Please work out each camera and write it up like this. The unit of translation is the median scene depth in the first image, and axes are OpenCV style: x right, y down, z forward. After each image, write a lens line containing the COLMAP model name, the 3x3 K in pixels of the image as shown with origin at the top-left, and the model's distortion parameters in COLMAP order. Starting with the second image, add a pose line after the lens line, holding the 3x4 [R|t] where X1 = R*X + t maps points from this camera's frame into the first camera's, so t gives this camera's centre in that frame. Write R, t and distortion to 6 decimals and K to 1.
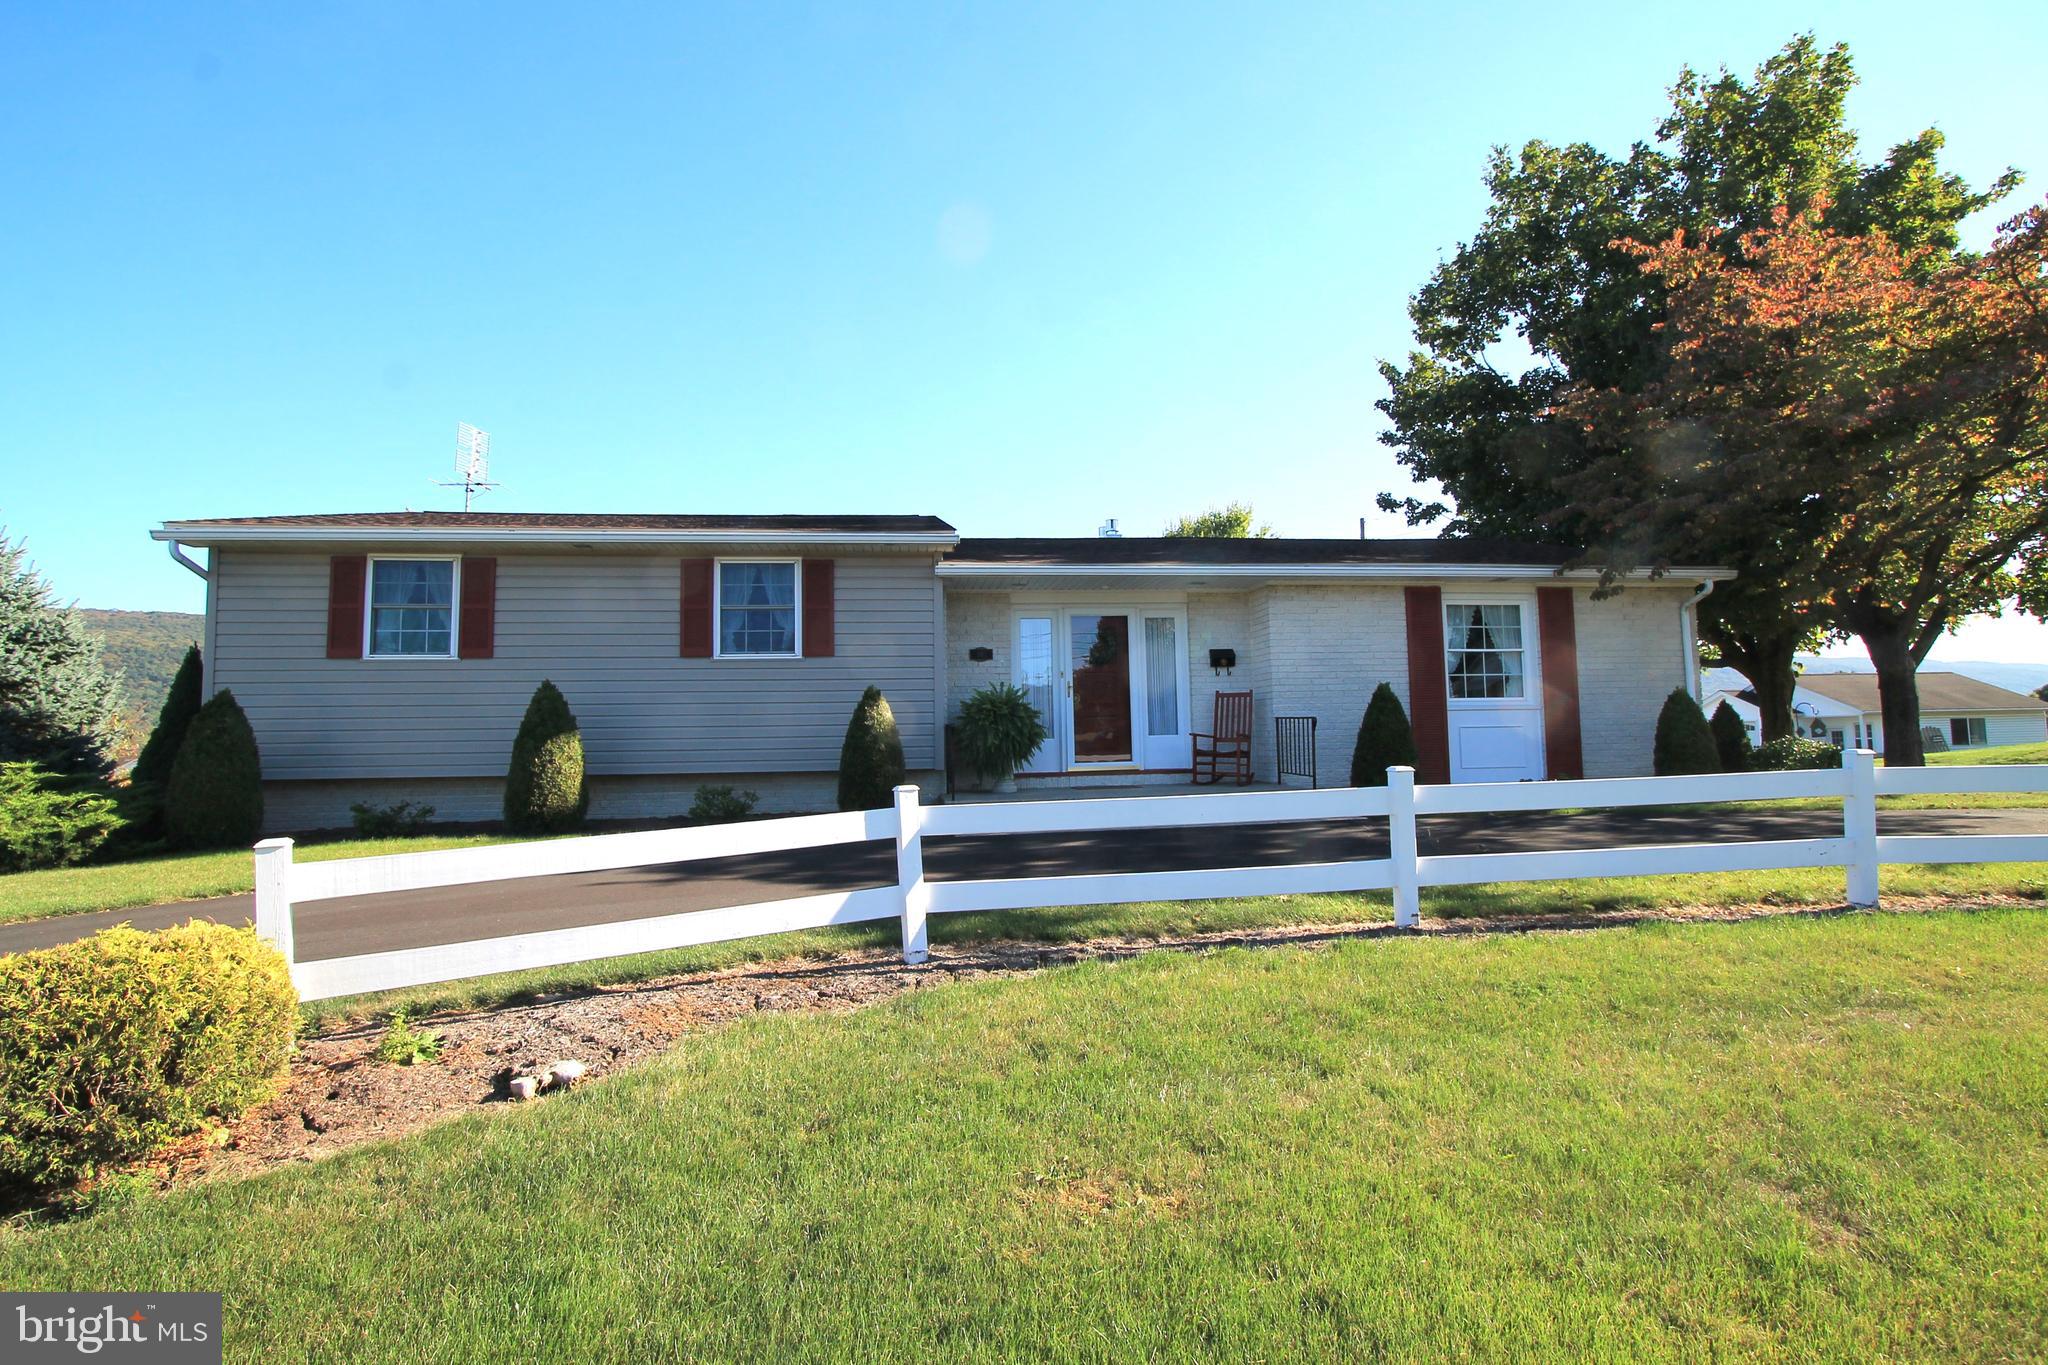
lens RADIAL K [[943.1, 0, 1024.0], [0, 943.1, 682.5], [0, 0, 1]] dist [0.002625, -0.000271]
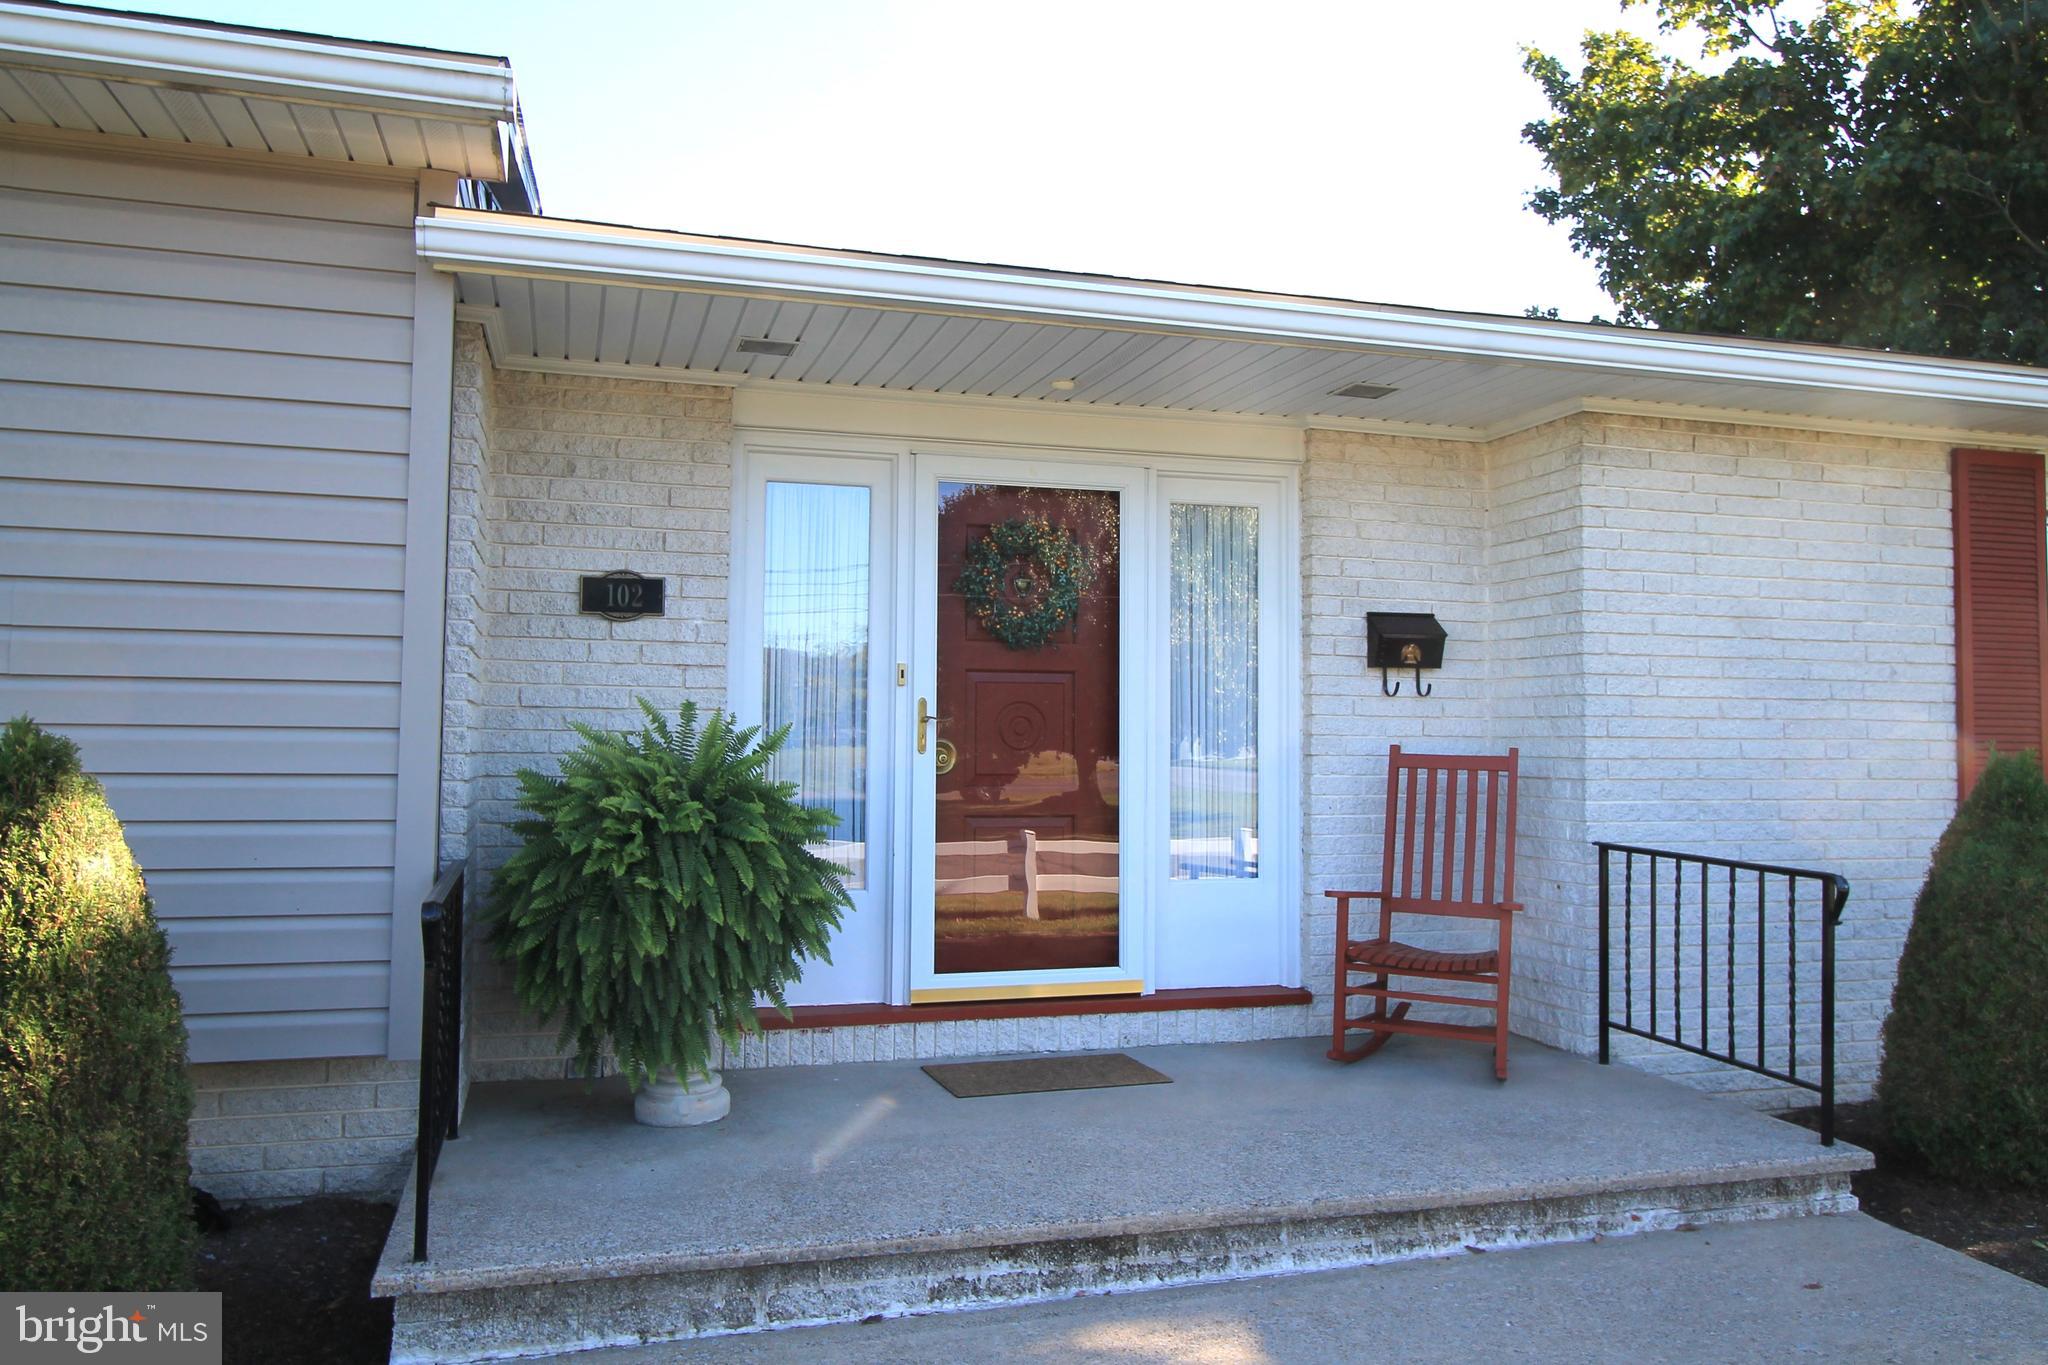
lens RADIAL K [[1520.5, 0, 1024.0], [0, 1520.5, 682.5], [0, 0, 1]] dist [-0.005706, -0.001425]
pose [[0.986694, 0.034674, 0.158848, 0.001769], [-0.037144, 0.999230, 0.012602, -0.014066], [-0.158288, -0.018335, 0.987223, 0.525627]]
